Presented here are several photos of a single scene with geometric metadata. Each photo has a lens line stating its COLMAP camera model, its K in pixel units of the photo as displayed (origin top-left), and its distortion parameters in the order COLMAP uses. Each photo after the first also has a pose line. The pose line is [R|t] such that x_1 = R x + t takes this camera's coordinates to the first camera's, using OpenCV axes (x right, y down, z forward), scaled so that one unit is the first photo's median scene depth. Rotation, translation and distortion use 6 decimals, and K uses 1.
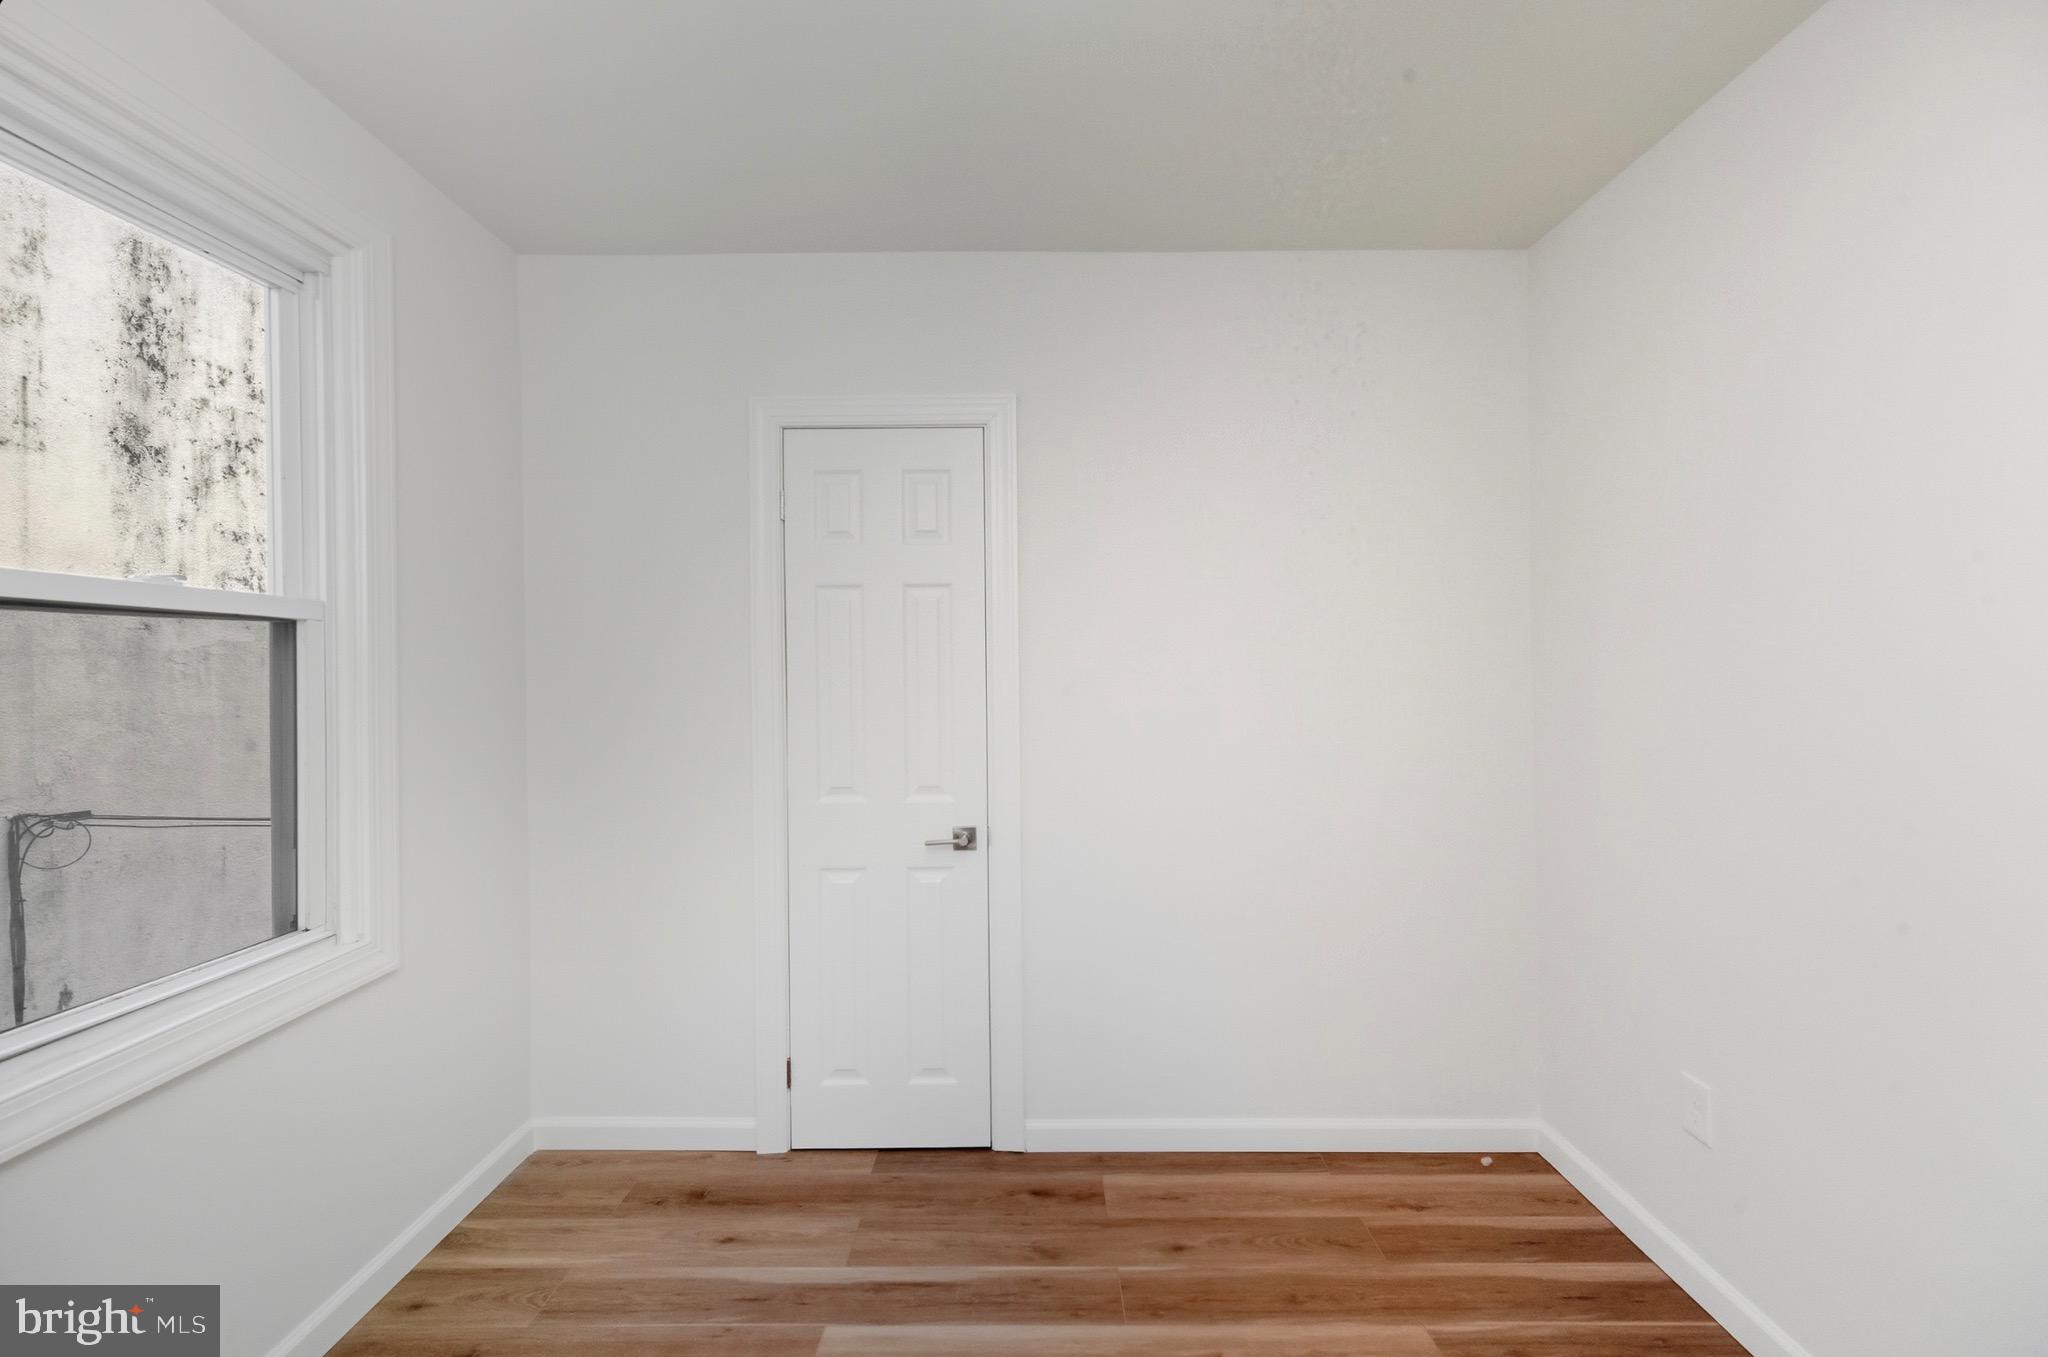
lens RADIAL K [[887.9, 0, 1024.0], [0, 887.9, 678.5], [0, 0, 1]] dist [0.007520, 0.000092]
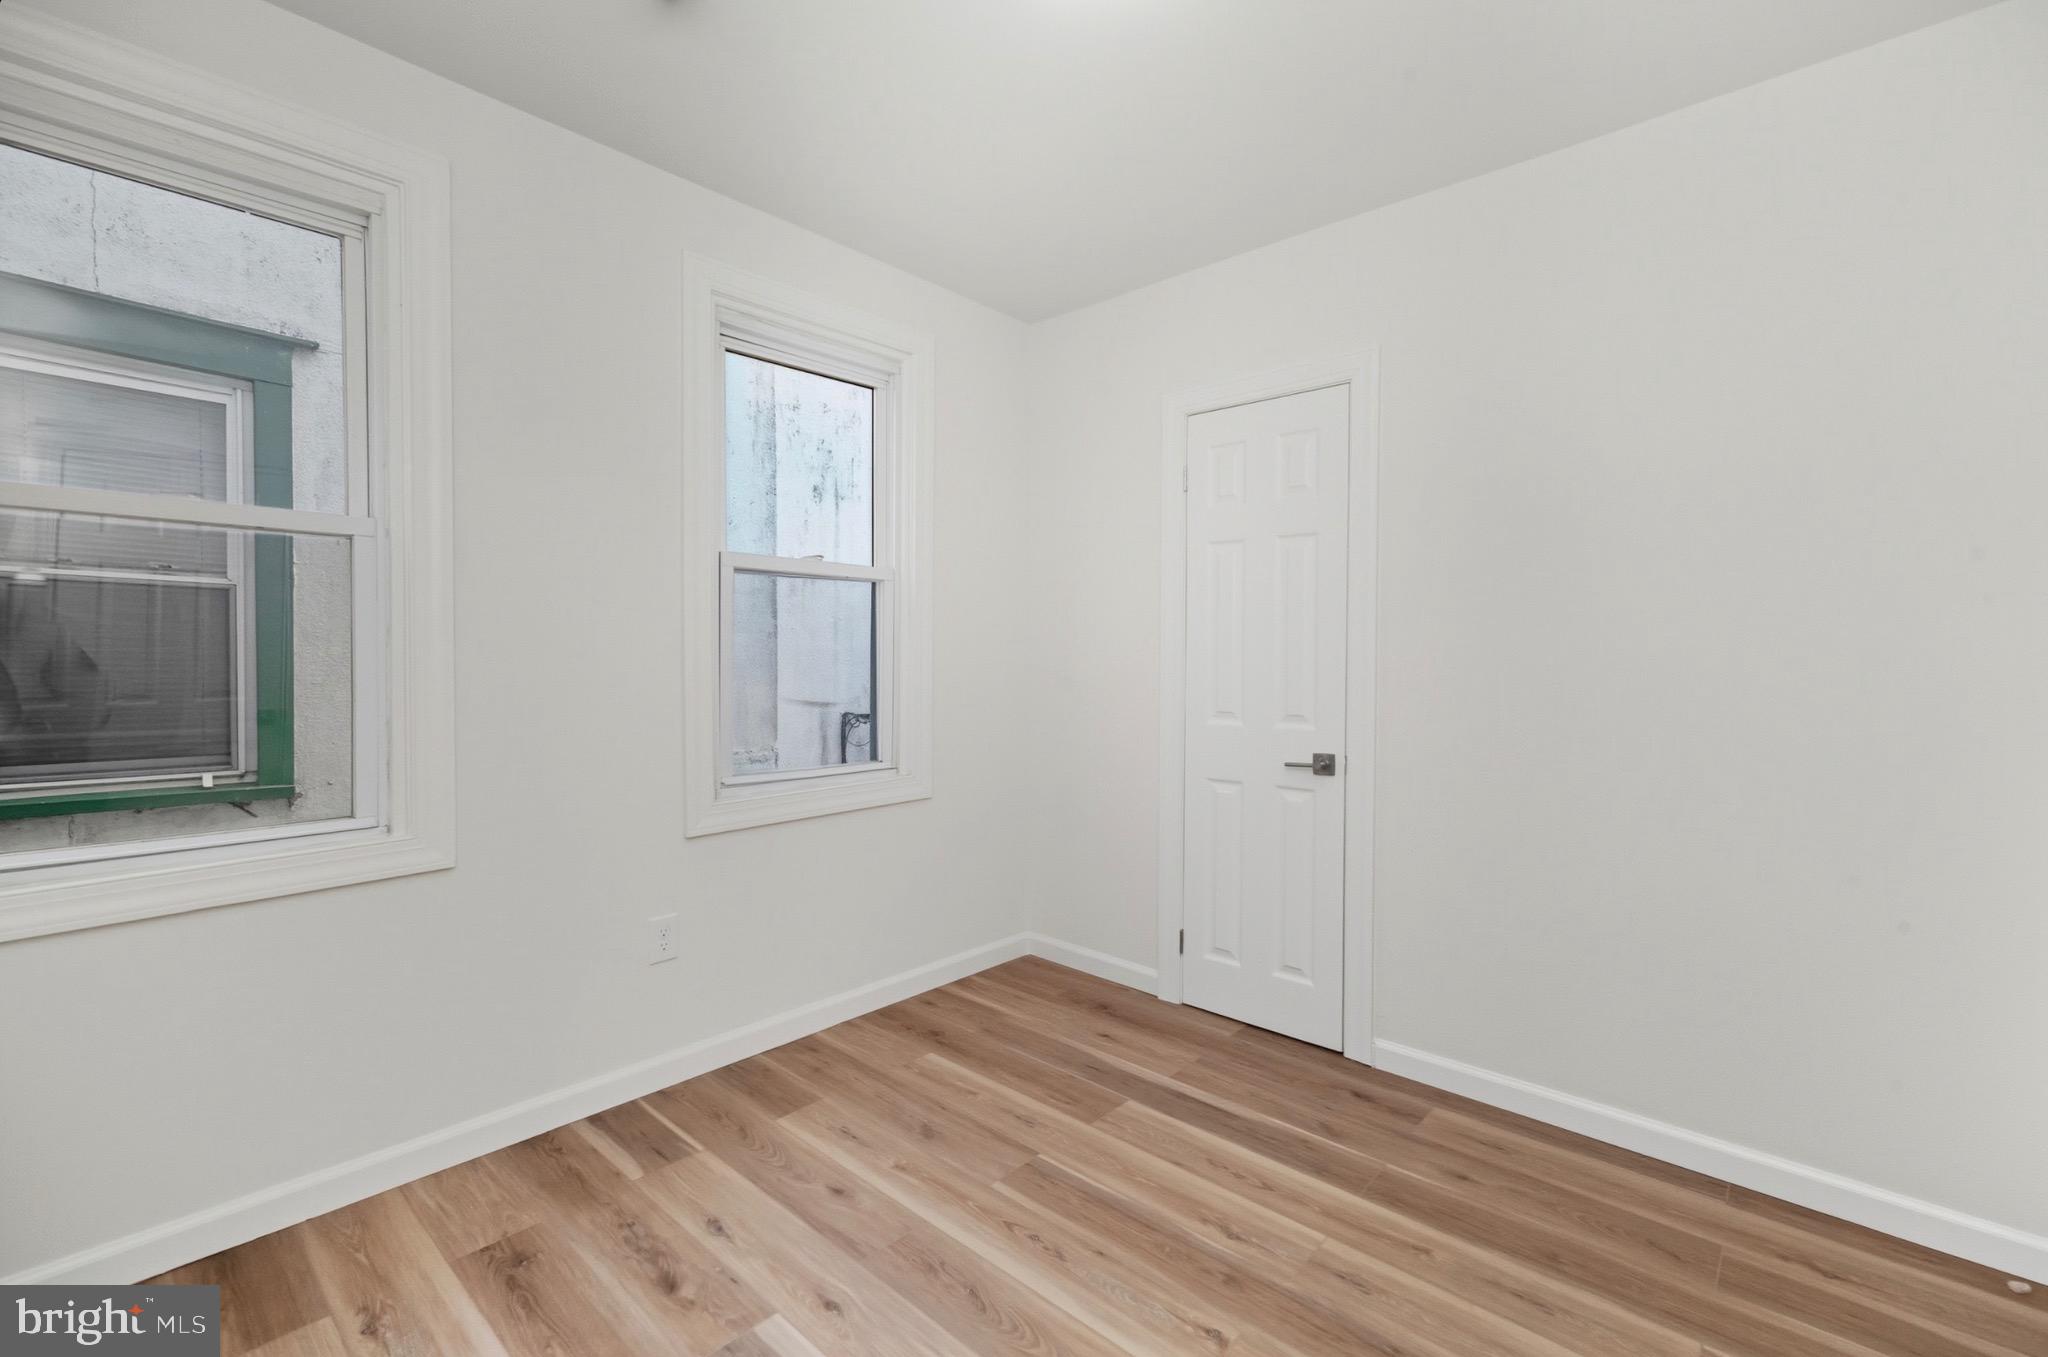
lens RADIAL K [[887.9, 0, 1024.0], [0, 887.9, 678.5], [0, 0, 1]] dist [0.007520, 0.000092]
pose [[0.741194, 0.029922, -0.670624, 0.439995], [-0.022029, 0.999552, 0.020251, 0.067660], [0.670929, -0.000237, 0.741521, -0.067382]]
